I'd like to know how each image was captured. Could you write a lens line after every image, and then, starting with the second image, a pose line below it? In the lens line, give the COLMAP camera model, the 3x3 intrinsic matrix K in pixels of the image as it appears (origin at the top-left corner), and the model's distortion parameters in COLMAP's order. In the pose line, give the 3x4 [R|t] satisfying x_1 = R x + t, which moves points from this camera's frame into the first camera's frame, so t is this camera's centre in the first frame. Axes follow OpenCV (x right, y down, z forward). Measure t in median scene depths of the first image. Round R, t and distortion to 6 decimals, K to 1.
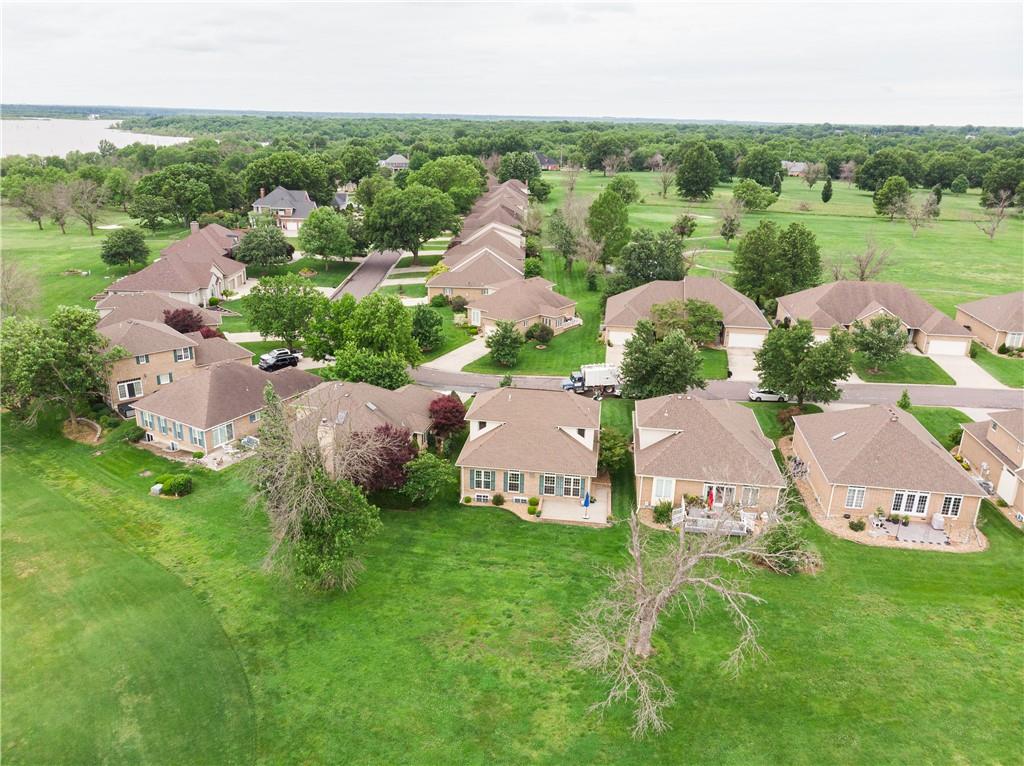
lens RADIAL K [[748.8, 0, 508.3], [0, 748.8, 382.4], [0, 0, 1]] dist [0.008437, -0.004059]
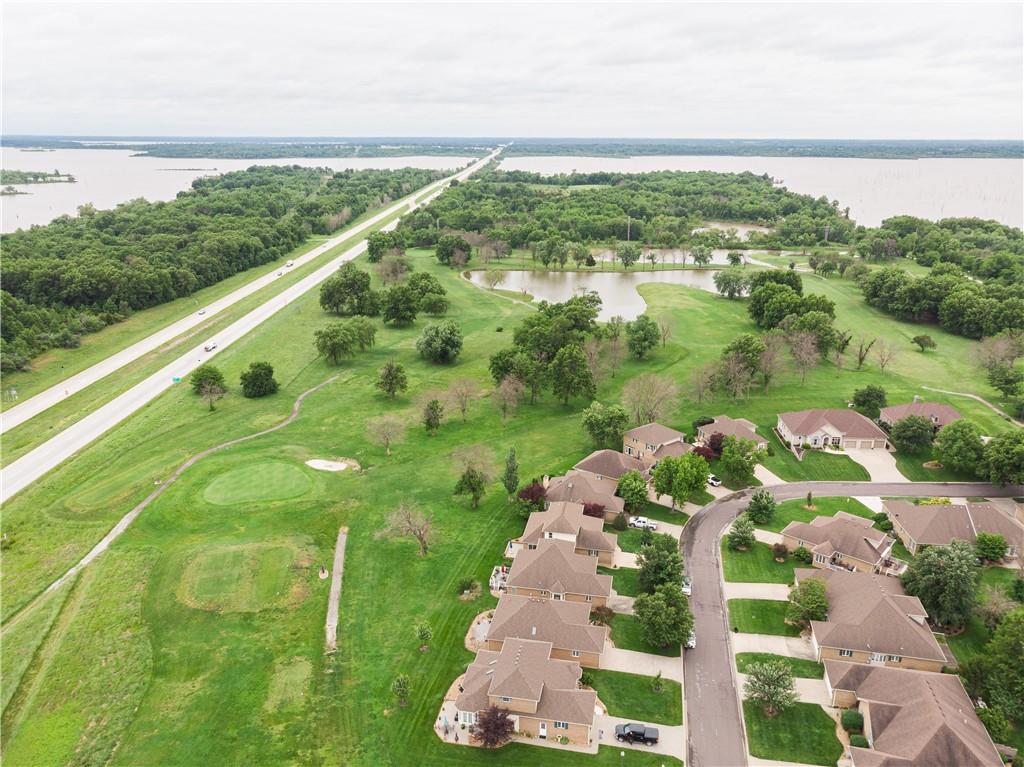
lens RADIAL K [[750.7, 0, 508.5], [0, 750.7, 370.2], [0, 0, 1]] dist [-0.007088, 0.002650]
pose [[-0.044297, 0.275302, -0.960337, 1.265524], [-0.341035, 0.899368, 0.273555, -0.557336], [0.939006, 0.339626, 0.054049, 0.394014]]
